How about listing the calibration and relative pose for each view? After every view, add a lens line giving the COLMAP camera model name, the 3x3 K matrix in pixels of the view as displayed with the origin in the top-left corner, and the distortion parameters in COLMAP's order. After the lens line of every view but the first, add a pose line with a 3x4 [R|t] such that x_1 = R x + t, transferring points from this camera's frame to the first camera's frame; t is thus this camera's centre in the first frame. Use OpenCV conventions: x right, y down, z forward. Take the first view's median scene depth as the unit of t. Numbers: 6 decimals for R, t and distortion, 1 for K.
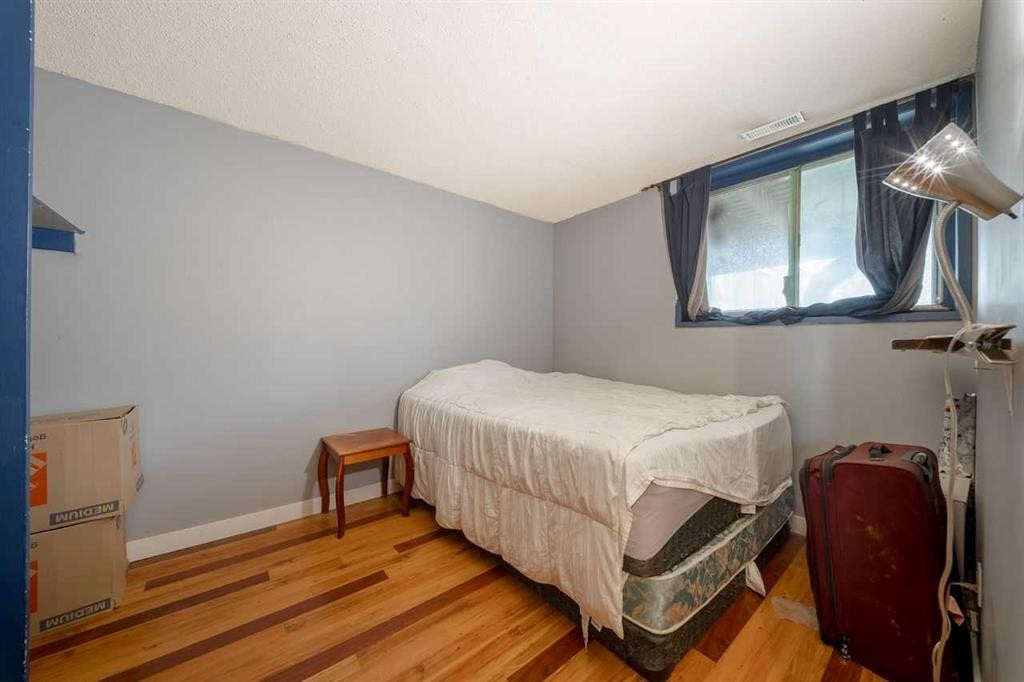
lens RADIAL K [[357.6, 0, 512.0], [0, 357.6, 341.0], [0, 0, 1]] dist [-0.000377, -0.000165]
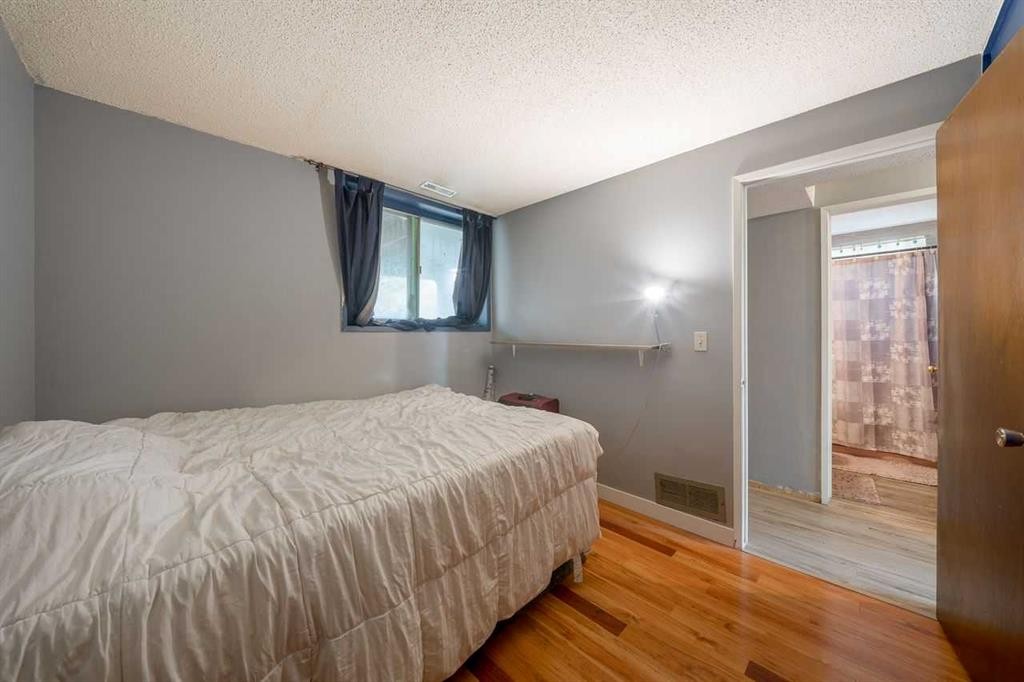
lens RADIAL K [[357.6, 0, 512.0], [0, 357.6, 341.0], [0, 0, 1]] dist [-0.000377, -0.000165]
pose [[-0.096850, -0.025392, 0.994975, -0.719325], [0.004610, 0.999652, 0.025960, -0.050929], [-0.995288, 0.007101, -0.096699, 0.914712]]
